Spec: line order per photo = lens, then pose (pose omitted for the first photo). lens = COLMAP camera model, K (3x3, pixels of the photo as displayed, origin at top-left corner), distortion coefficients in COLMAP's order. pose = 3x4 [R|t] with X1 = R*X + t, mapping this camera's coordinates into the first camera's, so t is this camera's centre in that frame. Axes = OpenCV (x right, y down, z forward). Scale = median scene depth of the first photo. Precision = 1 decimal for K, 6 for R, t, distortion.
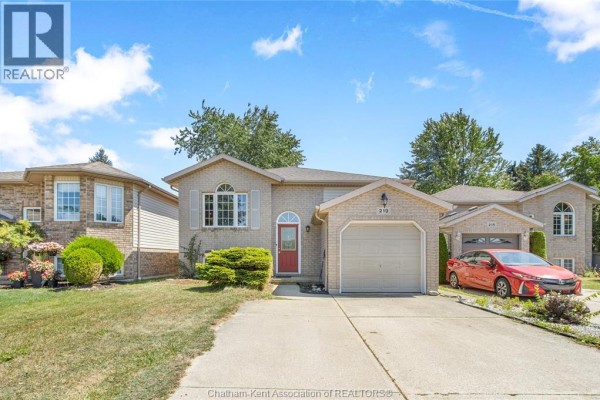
lens RADIAL K [[307.9, 0, 297.2], [0, 307.9, 228.8], [0, 0, 1]] dist [0.005167, -0.000011]
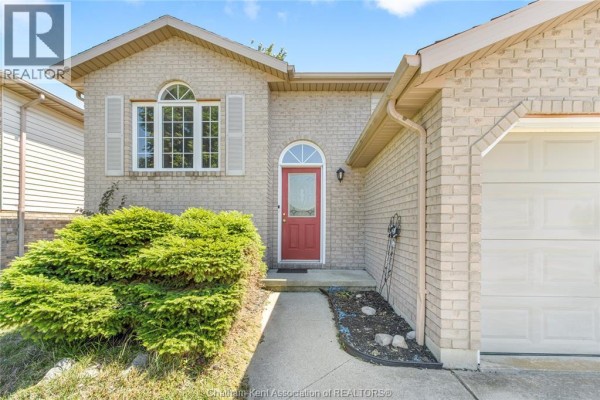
lens RADIAL K [[307.9, 0, 299.9], [0, 307.9, 195.2], [0, 0, 1]] dist [0.005167, -0.000011]
pose [[0.999591, 0.002667, -0.028474, -0.018111], [-0.002707, 0.999995, -0.001365, 0.034384], [0.028470, 0.001442, 0.999594, 0.500889]]
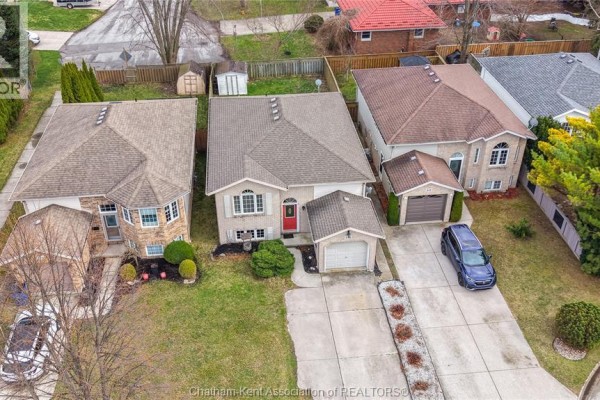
lens RADIAL K [[592.2, 0, 299.6], [0, 592.2, 198.6], [0, 0, 1]] dist [0.004819, 0.000000]
pose [[0.994067, -0.065317, 0.086975, -0.233949], [0.000642, 0.803131, 0.595802, -1.761186], [-0.108768, -0.592211, 0.798408, -1.264652]]
